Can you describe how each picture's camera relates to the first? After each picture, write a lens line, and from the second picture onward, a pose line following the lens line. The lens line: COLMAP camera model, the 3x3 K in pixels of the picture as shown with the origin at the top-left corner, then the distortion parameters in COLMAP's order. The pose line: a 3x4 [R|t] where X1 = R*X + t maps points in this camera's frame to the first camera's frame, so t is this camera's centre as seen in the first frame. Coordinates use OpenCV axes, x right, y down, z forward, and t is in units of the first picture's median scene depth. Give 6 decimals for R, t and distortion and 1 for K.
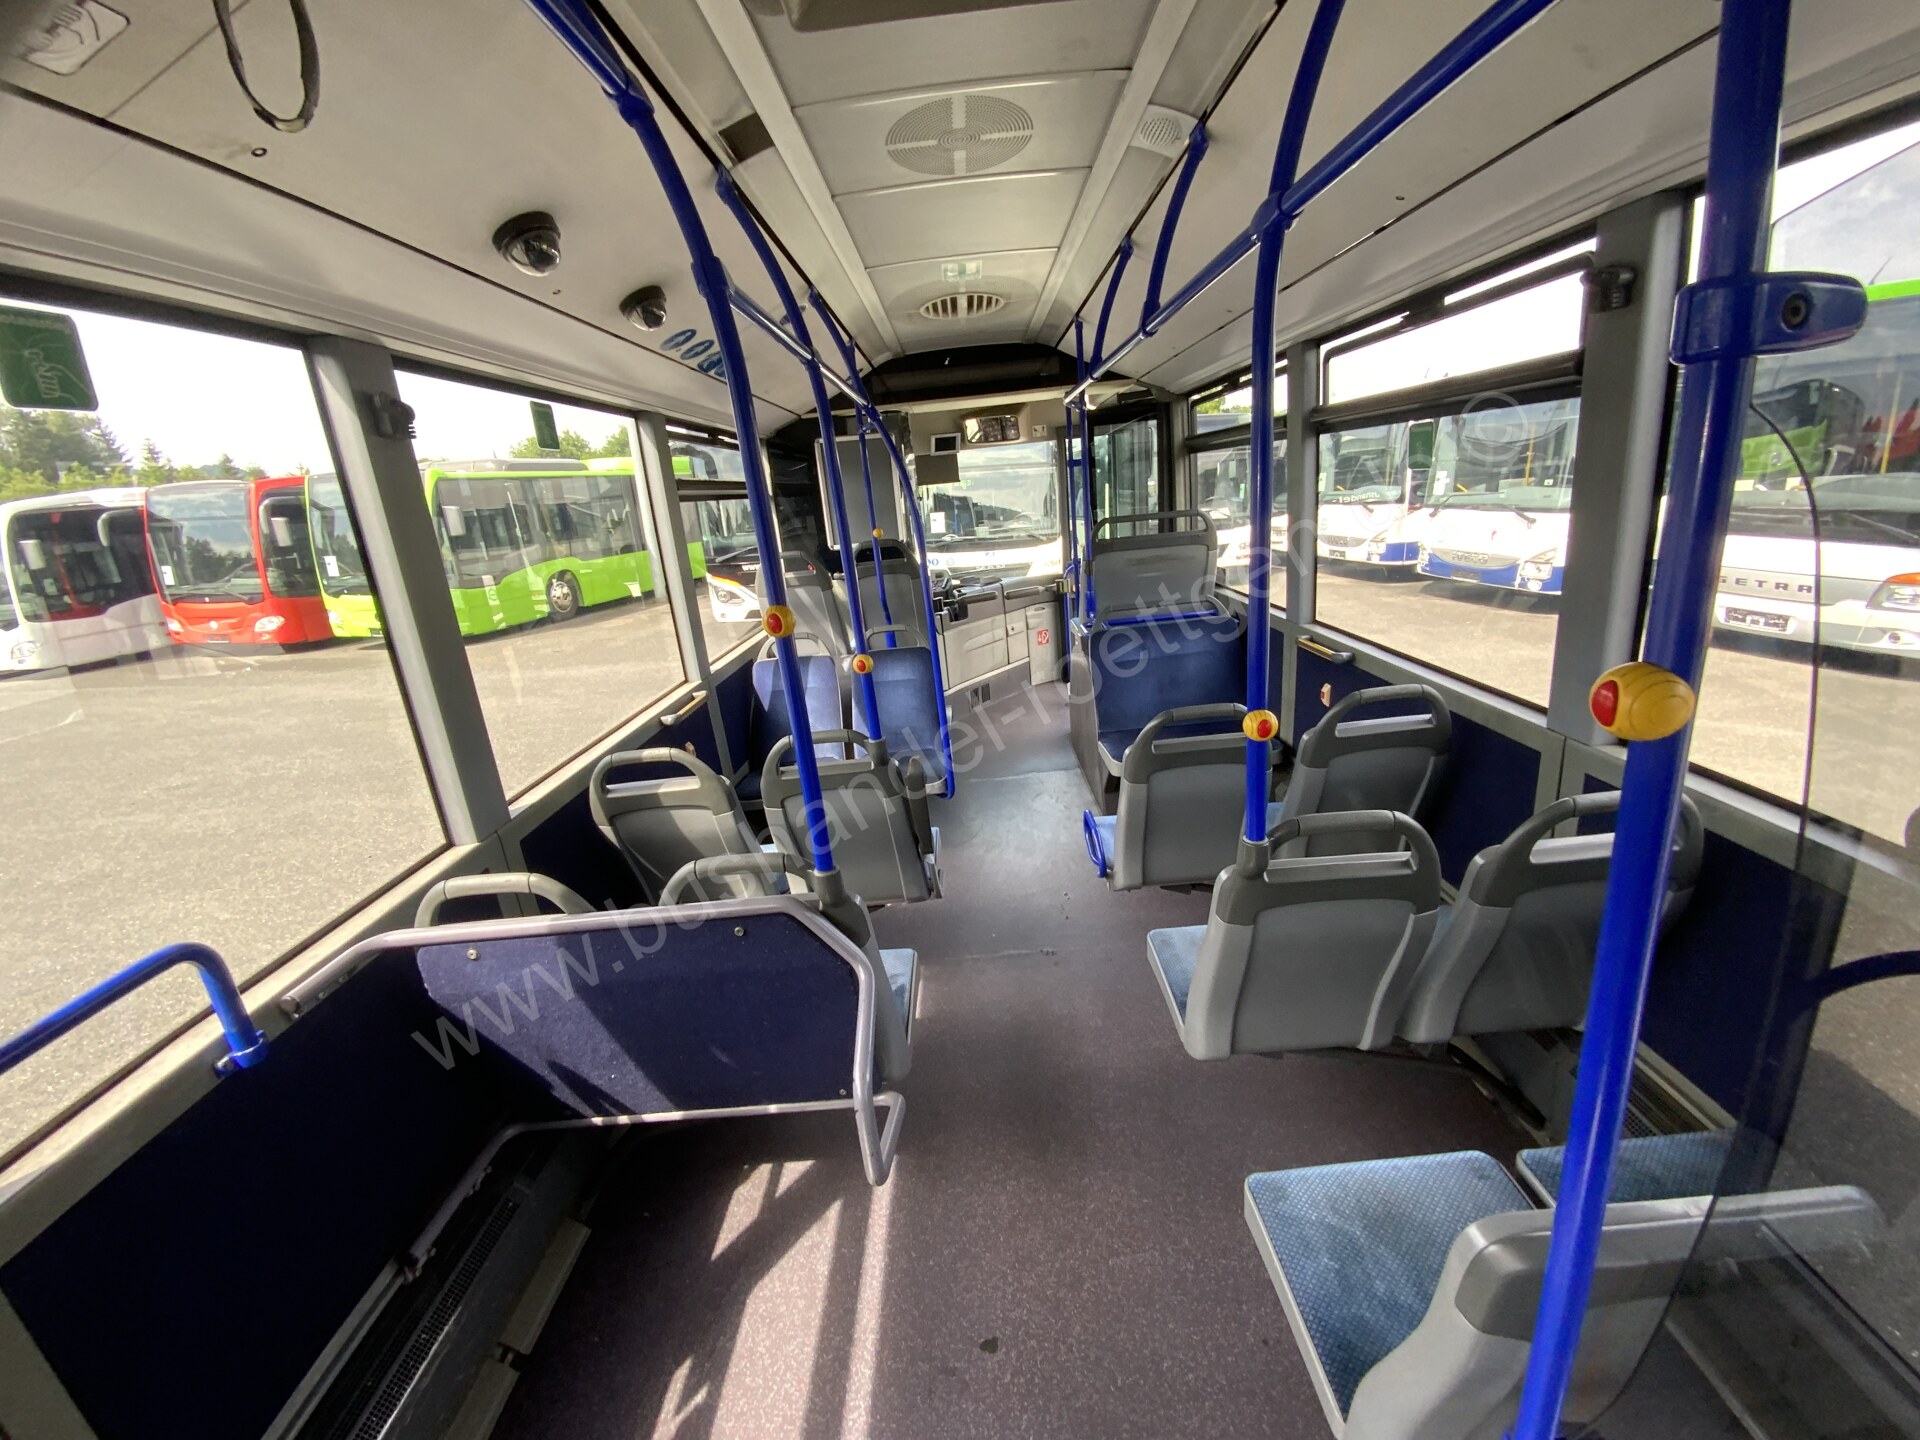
lens RADIAL K [[786.3, 0, 955.7], [0, 786.3, 717.8], [0, 0, 1]] dist [-0.007285, -0.006918]
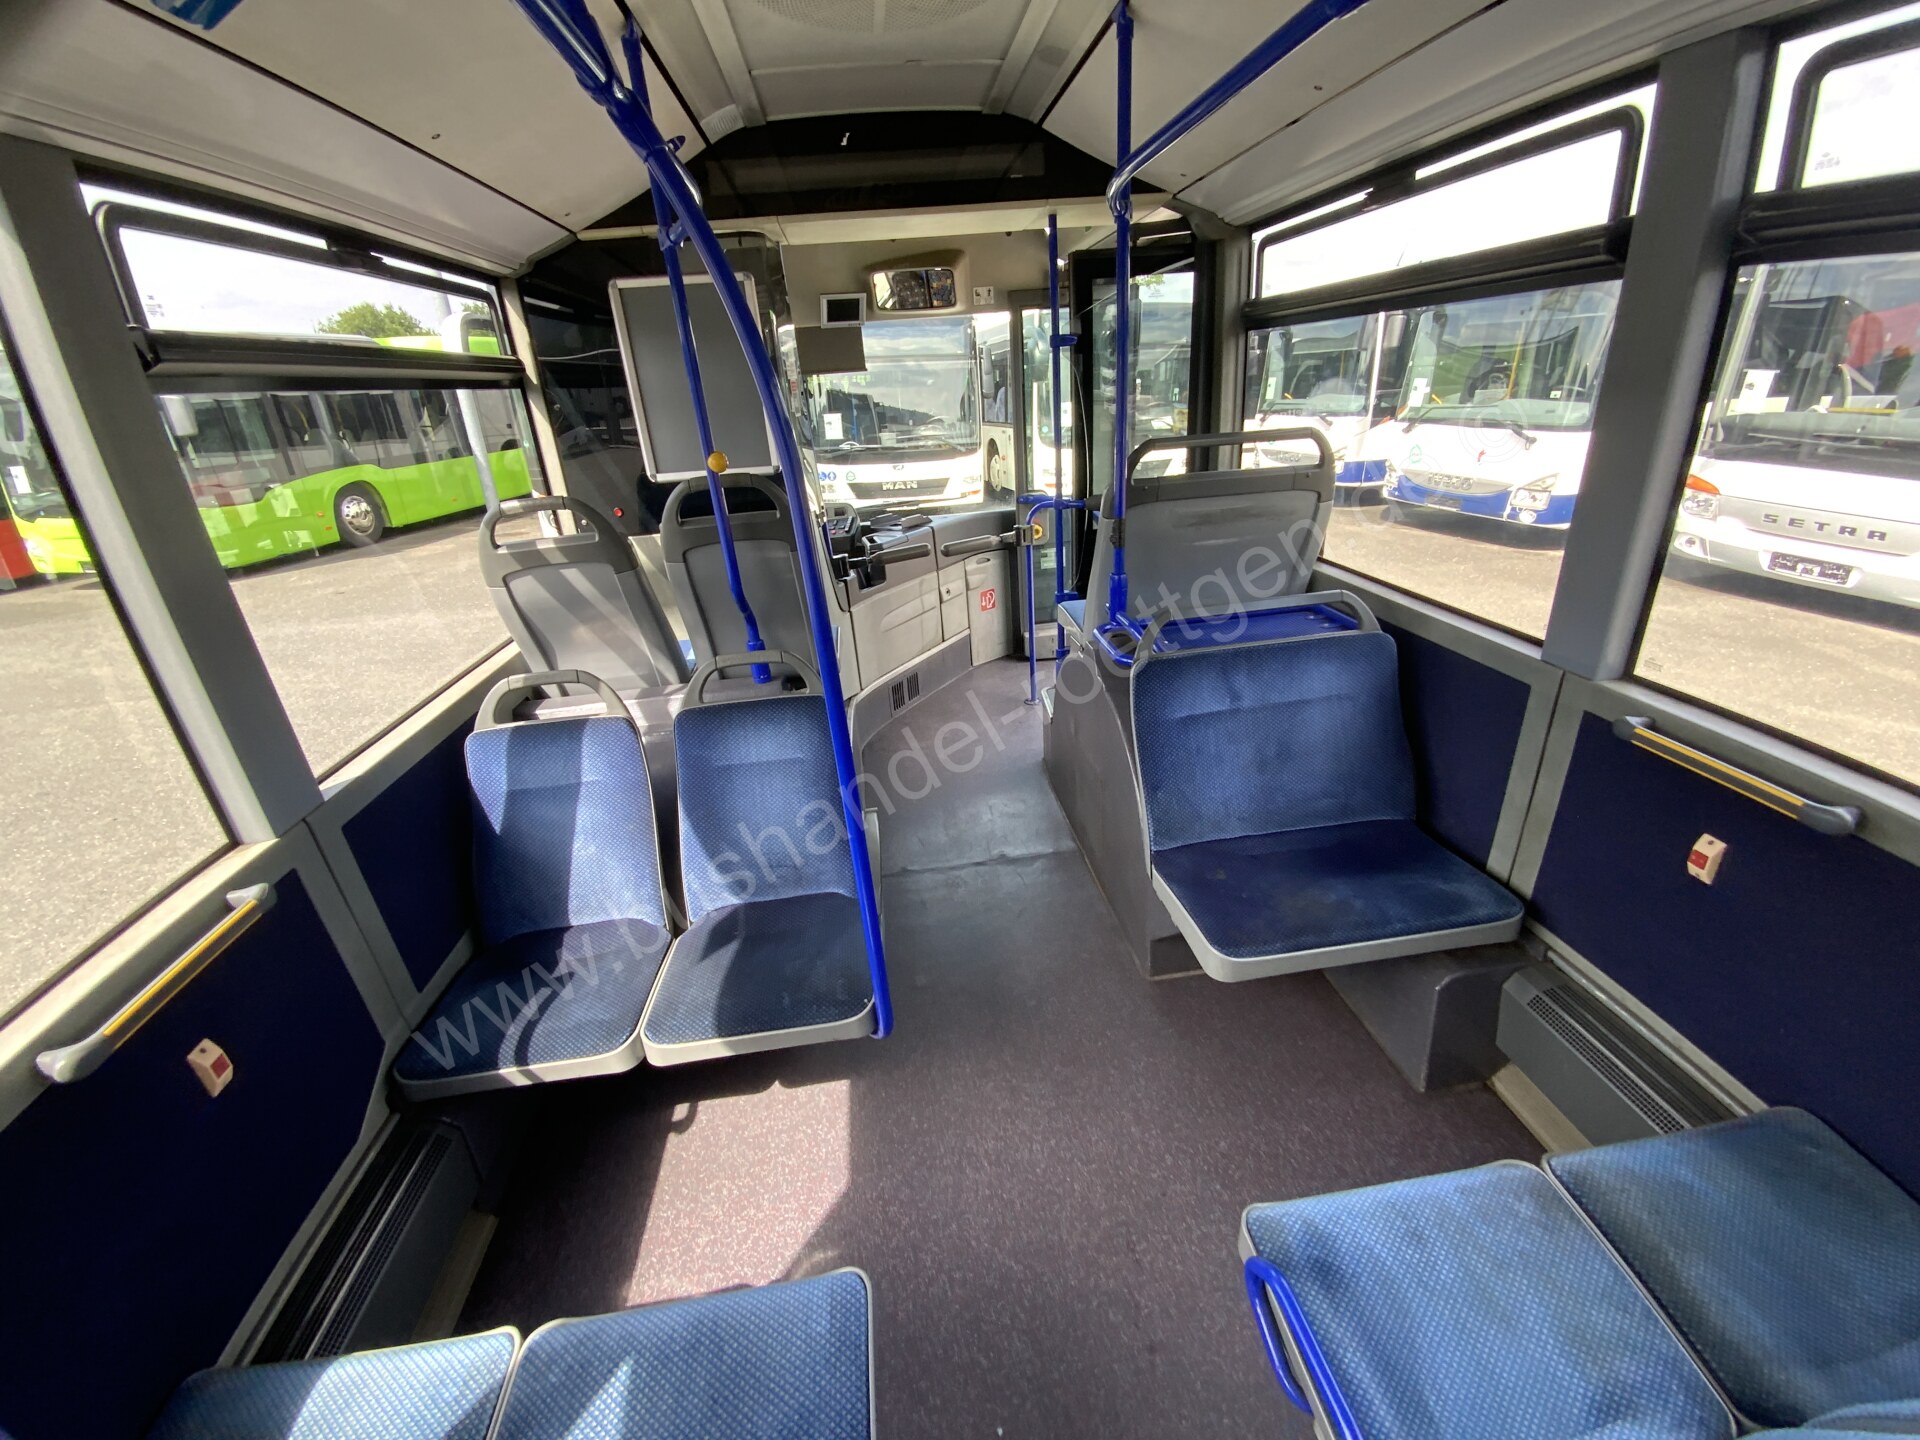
lens RADIAL K [[786.3, 0, 963.0], [0, 786.3, 720.4], [0, 0, 1]] dist [-0.007285, -0.006918]
pose [[0.991147, -0.029101, 0.129538, -0.005039], [0.013827, 0.993002, 0.117284, -0.047286], [-0.132045, -0.114454, 0.984614, 0.171256]]
